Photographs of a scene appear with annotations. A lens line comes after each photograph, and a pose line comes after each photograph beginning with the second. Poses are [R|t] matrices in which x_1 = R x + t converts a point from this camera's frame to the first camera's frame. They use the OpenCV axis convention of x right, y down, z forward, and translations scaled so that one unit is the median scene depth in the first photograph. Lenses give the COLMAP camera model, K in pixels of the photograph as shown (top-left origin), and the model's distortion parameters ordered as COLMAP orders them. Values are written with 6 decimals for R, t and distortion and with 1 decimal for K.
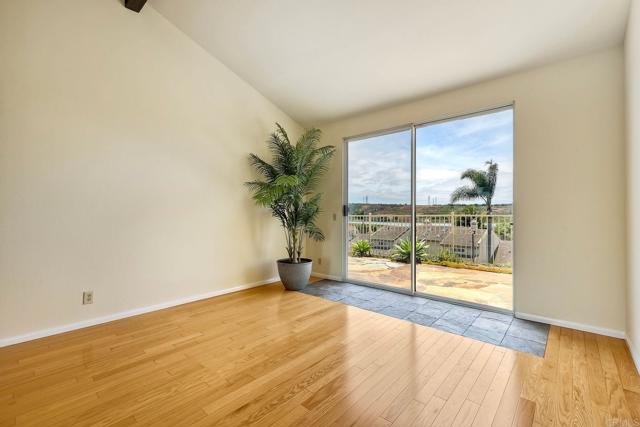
lens RADIAL K [[284.1, 0, 319.3], [0, 284.1, 198.5], [0, 0, 1]] dist [-0.000052, -0.000031]
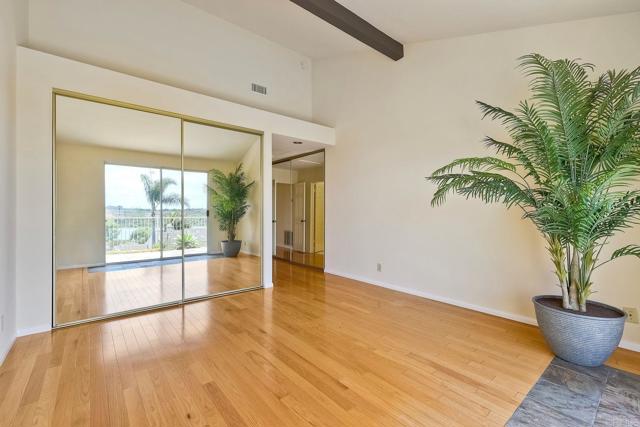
lens RADIAL K [[280.1, 0, 321.2], [0, 280.1, 211.6], [0, 0, 1]] dist [0.003045, 0.000340]
pose [[-0.163186, 0.000200, -0.986595, 0.609302], [0.053800, 0.998514, -0.008696, 0.033139], [0.985127, -0.054498, -0.162954, 0.775338]]
